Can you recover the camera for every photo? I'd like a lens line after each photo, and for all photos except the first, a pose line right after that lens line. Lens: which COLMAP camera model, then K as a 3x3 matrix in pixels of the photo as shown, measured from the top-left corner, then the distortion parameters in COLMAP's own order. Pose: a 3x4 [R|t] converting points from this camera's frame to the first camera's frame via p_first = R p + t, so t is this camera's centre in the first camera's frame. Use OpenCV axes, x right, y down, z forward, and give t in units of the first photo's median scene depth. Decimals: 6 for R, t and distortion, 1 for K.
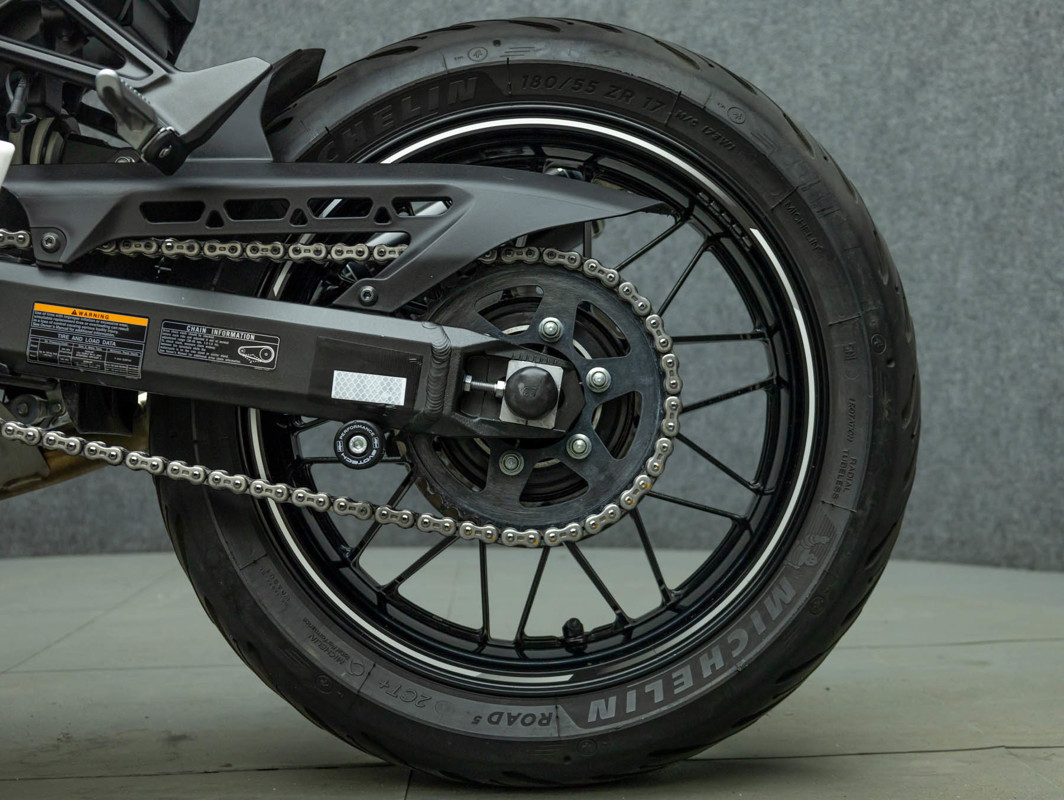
lens RADIAL K [[1580.5, 0, 568.2], [0, 1580.5, 422.6], [0, 0, 1]] dist [0.024223, 0.000000]
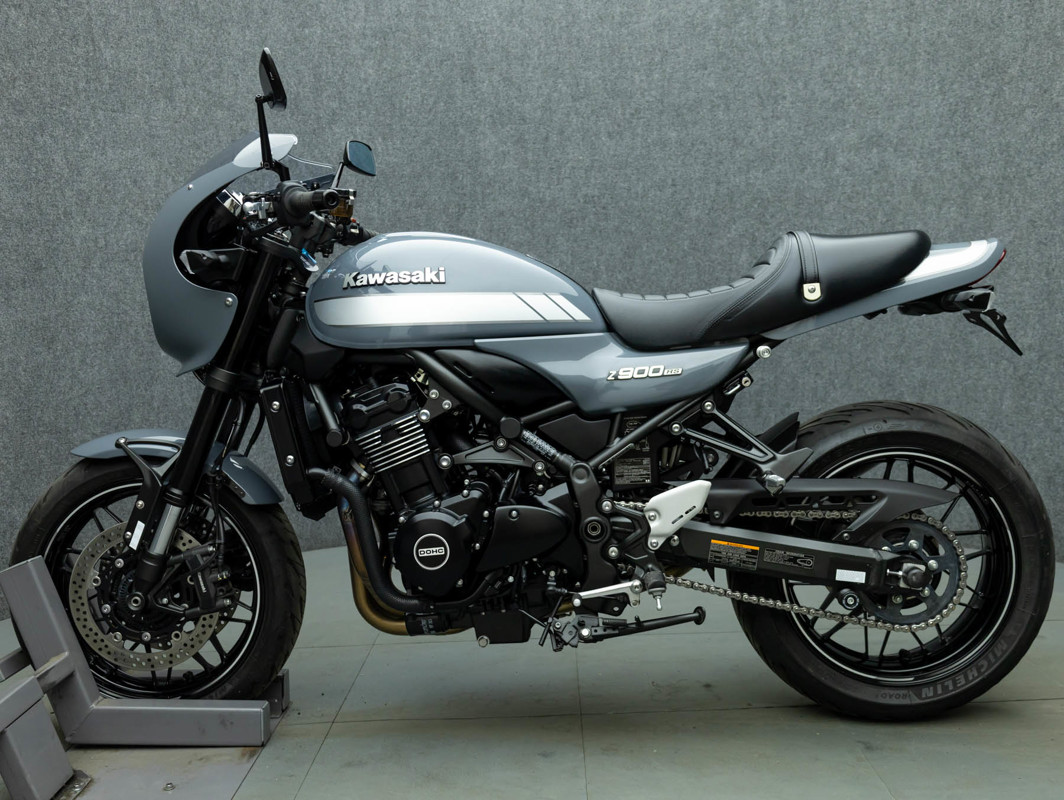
lens RADIAL K [[1143.7, 0, 539.6], [0, 1143.7, 406.2], [0, 0, 1]] dist [0.002140, 0.000000]
pose [[0.999041, -0.006301, -0.043317, -0.249444], [0.009708, 0.996836, 0.078896, -0.204052], [0.042683, -0.079241, 0.995941, -0.384049]]
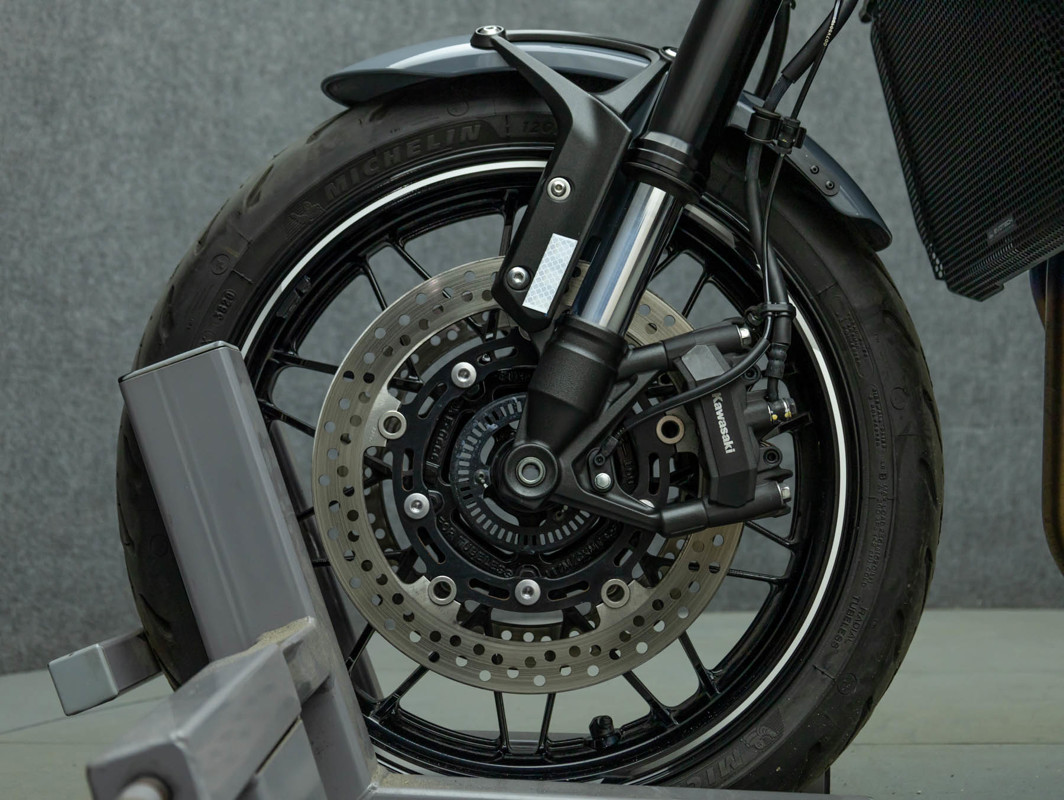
lens RADIAL K [[1580.5, 0, 528.3], [0, 1580.5, 403.9], [0, 0, 1]] dist [0.024223, 0.000000]
pose [[0.999527, 0.030707, -0.001829, -0.599072], [-0.030760, 0.998338, -0.048731, 0.014521], [0.000329, 0.048764, 0.998810, 0.050746]]
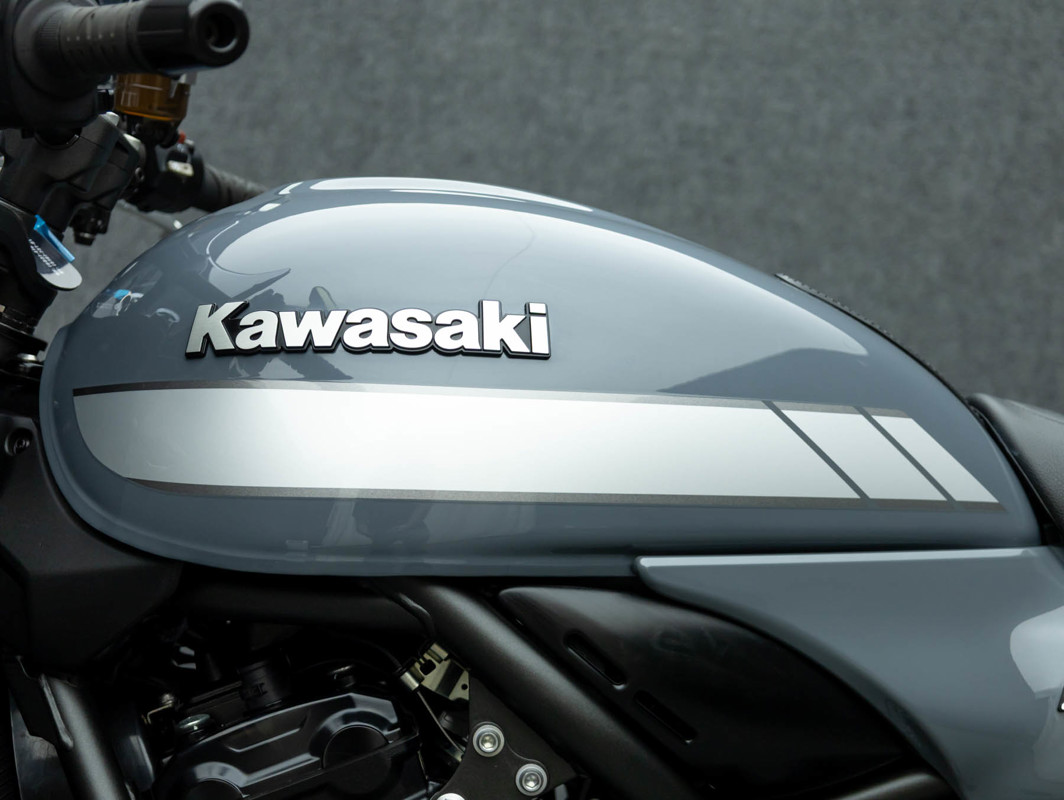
lens RADIAL K [[2301.8, 0, 527.5], [0, 2301.8, 390.0], [0, 0, 1]] dist [0.031169, 0.000000]
pose [[0.998274, 0.045100, 0.037608, -0.377723], [-0.045107, 0.998982, -0.000652, -0.221267], [-0.037600, -0.001045, 0.999292, -0.031806]]
